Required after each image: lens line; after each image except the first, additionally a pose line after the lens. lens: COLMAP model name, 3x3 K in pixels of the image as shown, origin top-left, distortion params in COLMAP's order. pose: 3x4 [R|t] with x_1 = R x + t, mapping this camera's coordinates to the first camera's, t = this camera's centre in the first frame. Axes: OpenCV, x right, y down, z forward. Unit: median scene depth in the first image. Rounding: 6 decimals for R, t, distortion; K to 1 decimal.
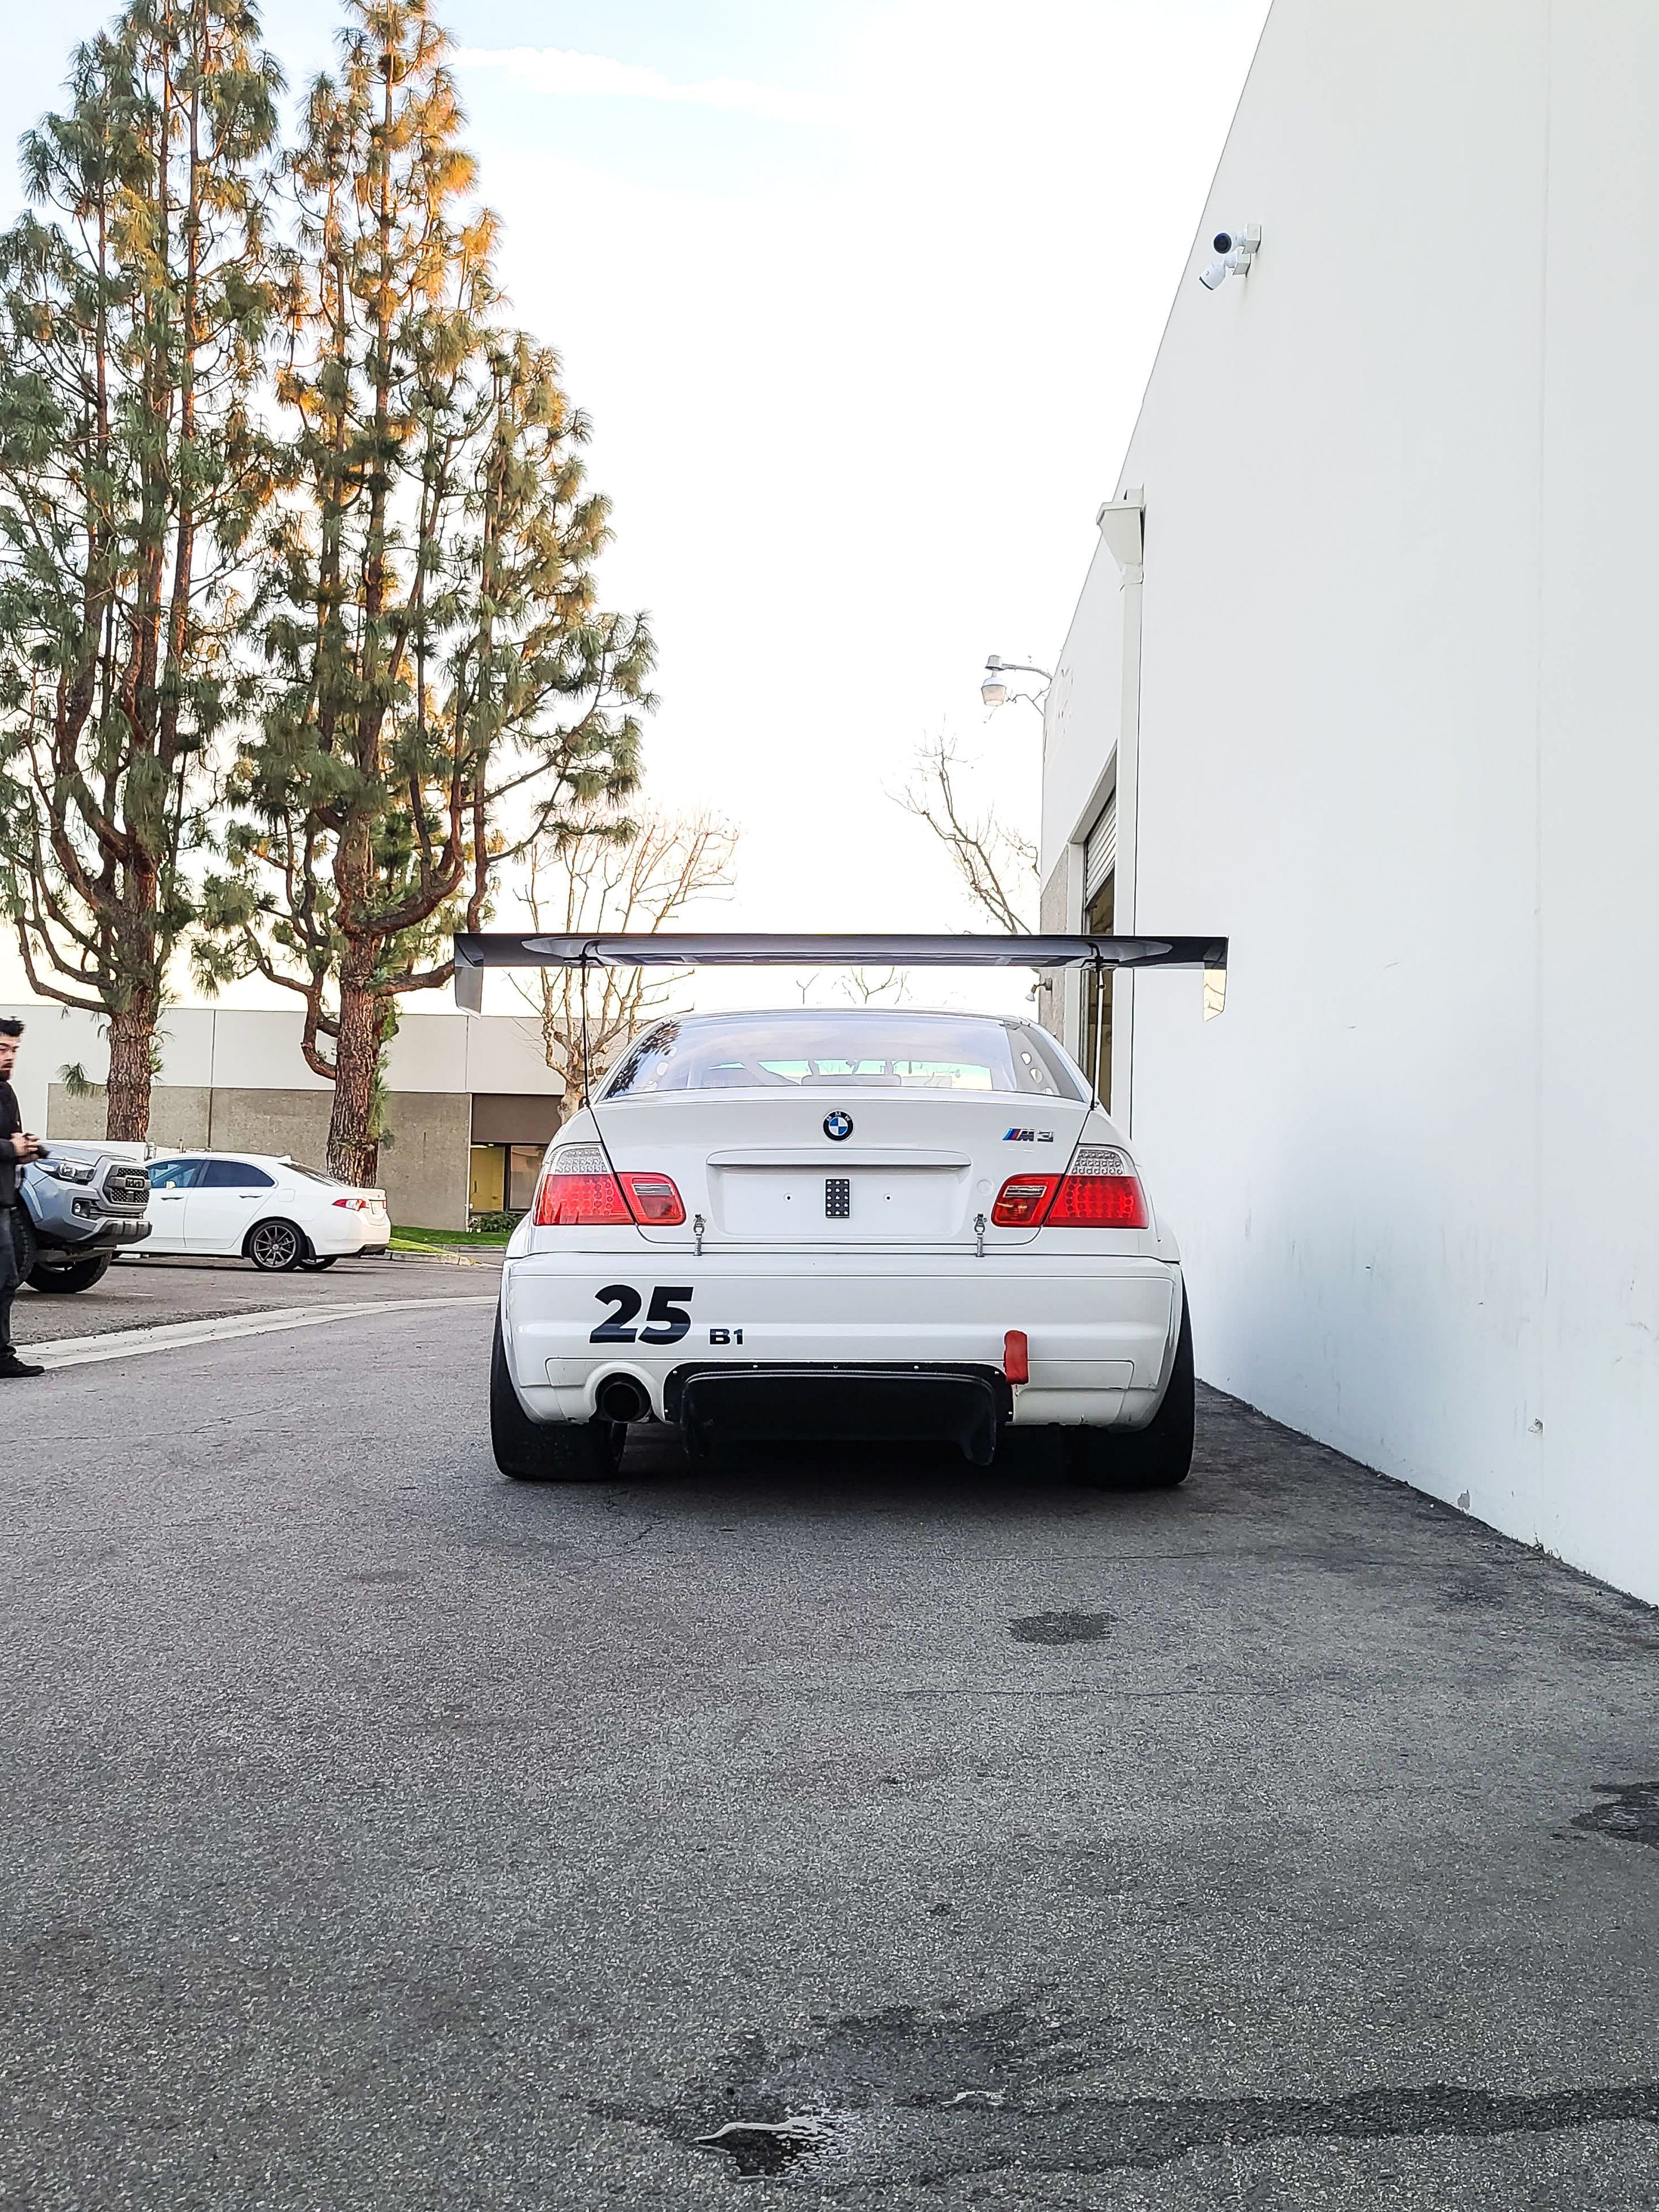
lens RADIAL K [[2097.6, 0, 829.5], [0, 2097.6, 1106.0], [0, 0, 1]] dist [0.126221, -0.201221]
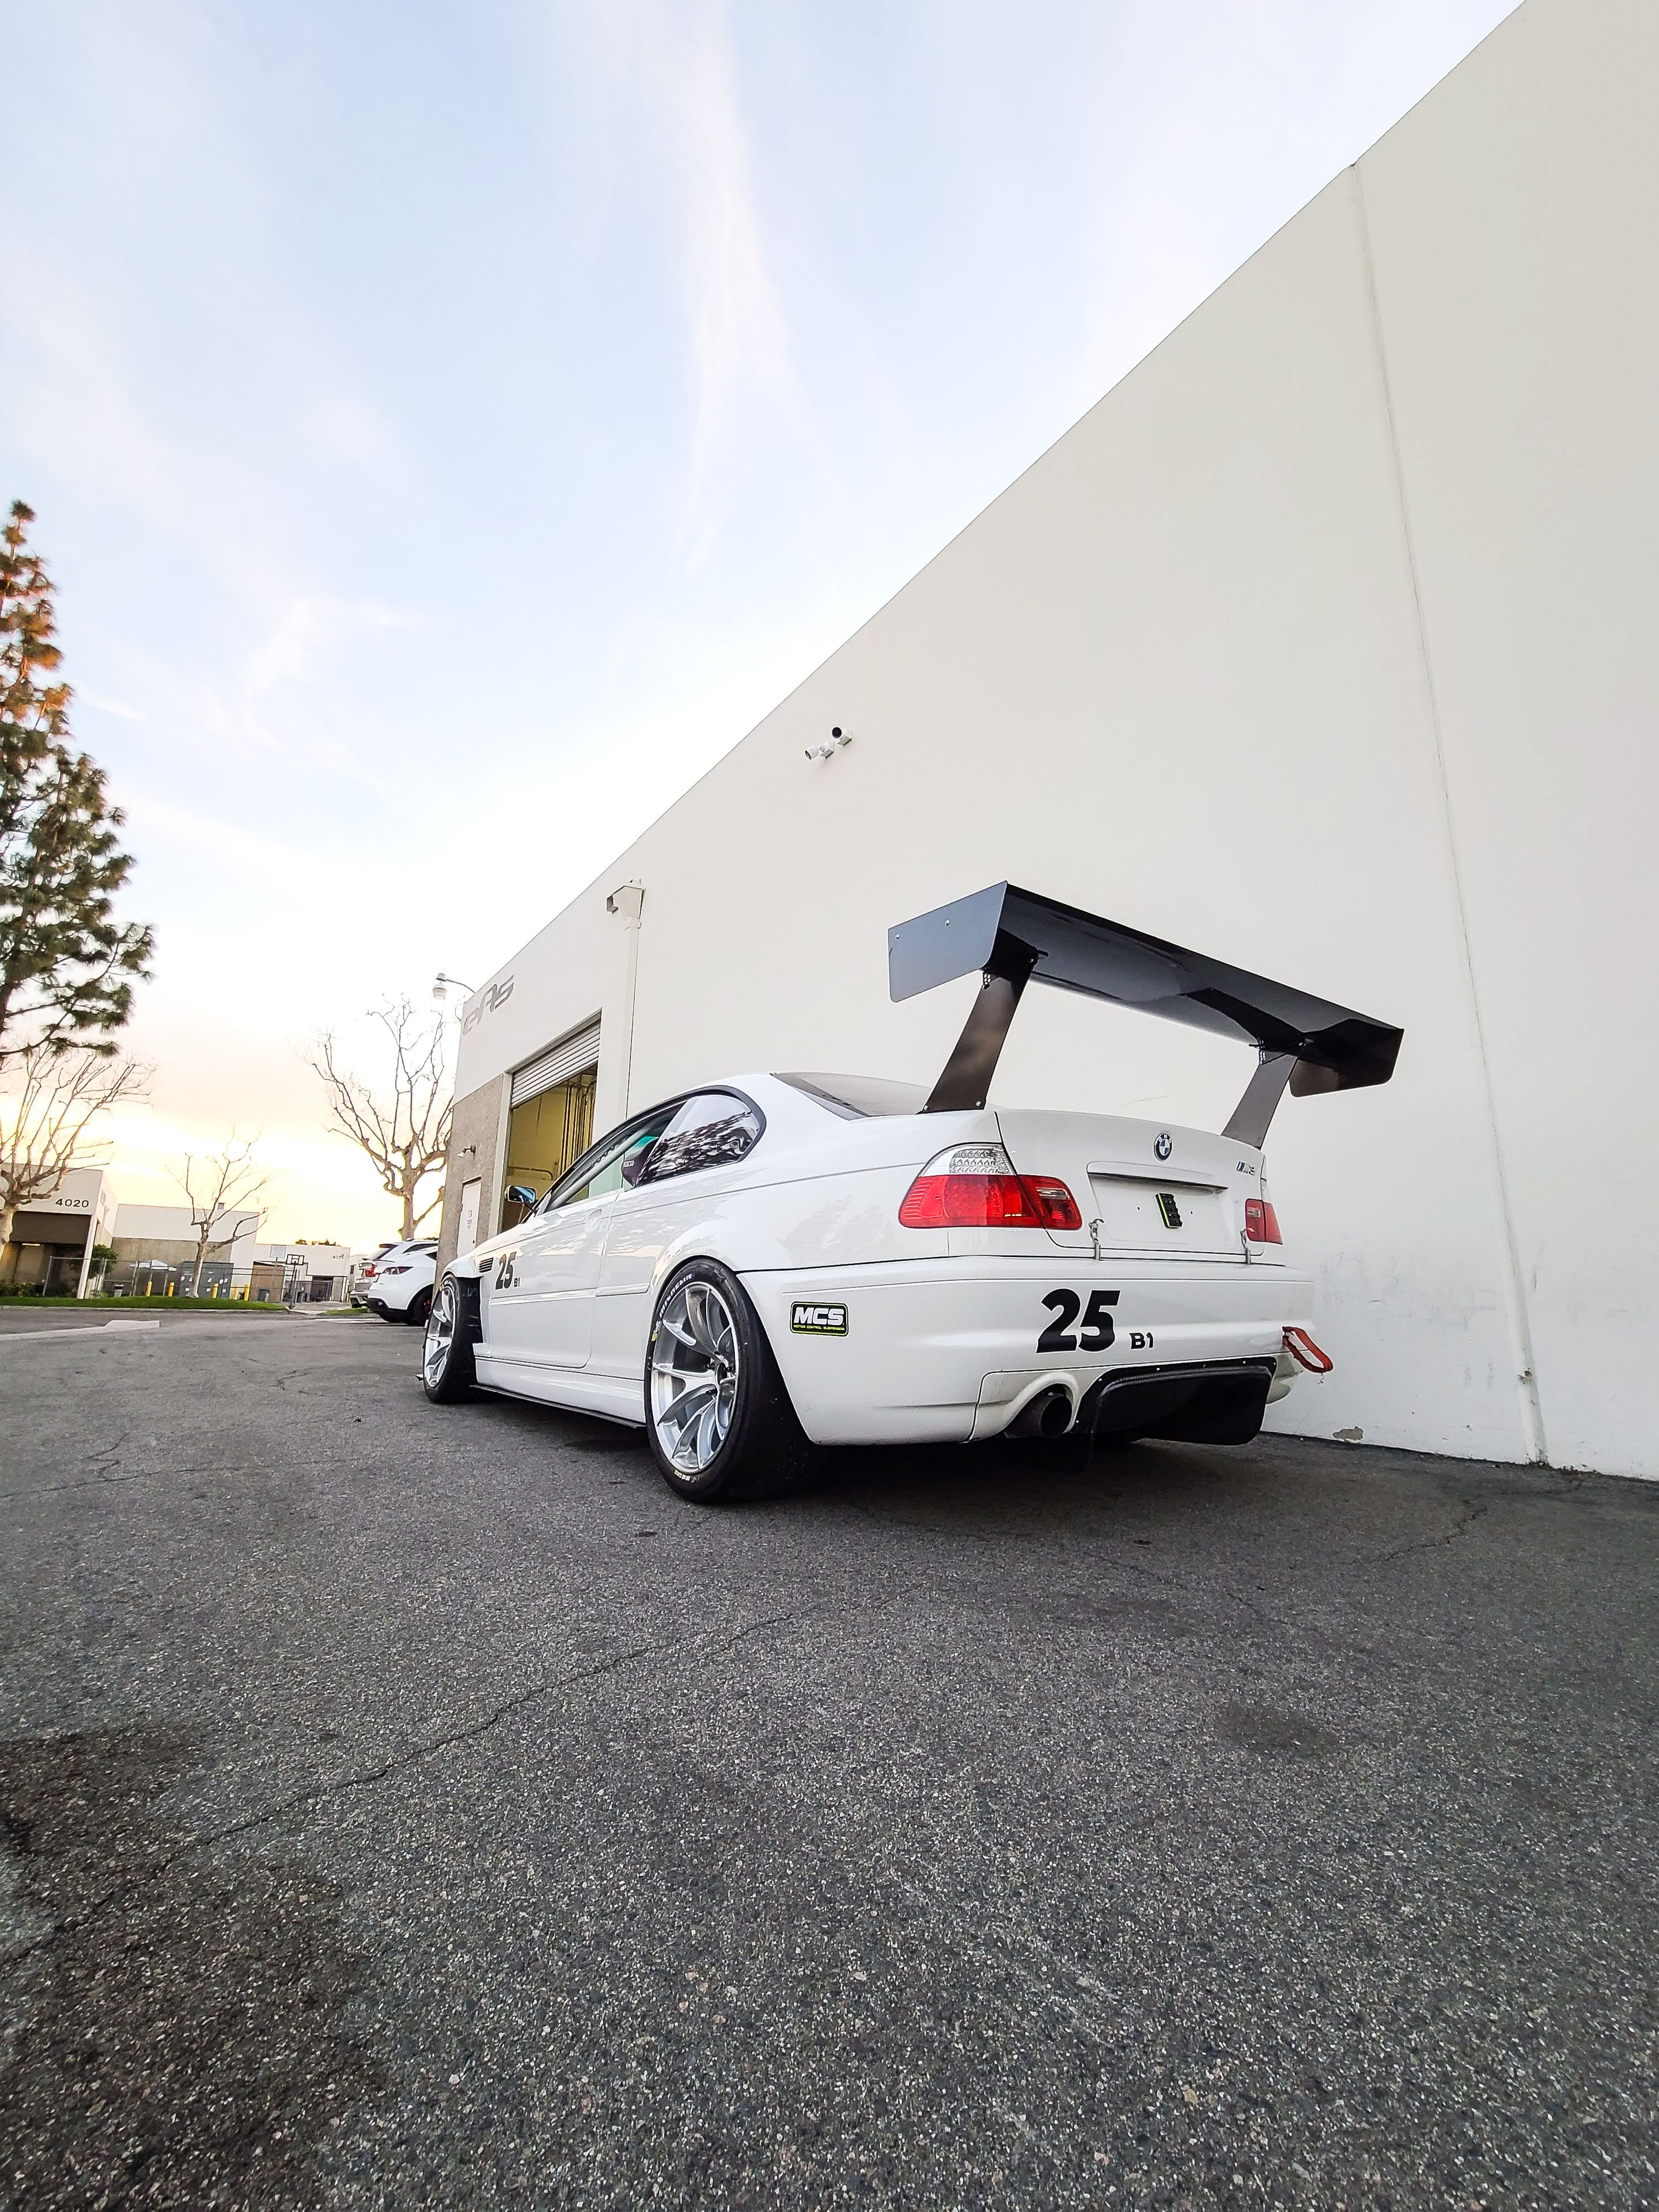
lens RADIAL K [[906.1, 0, 829.5], [0, 906.1, 1106.0], [0, 0, 1]] dist [-0.000149, 0.000083]
pose [[0.802402, 0.115412, 0.585518, -0.058992], [-0.029084, 0.987519, -0.154794, 0.009444], [-0.596075, 0.107178, 0.795743, 0.098248]]
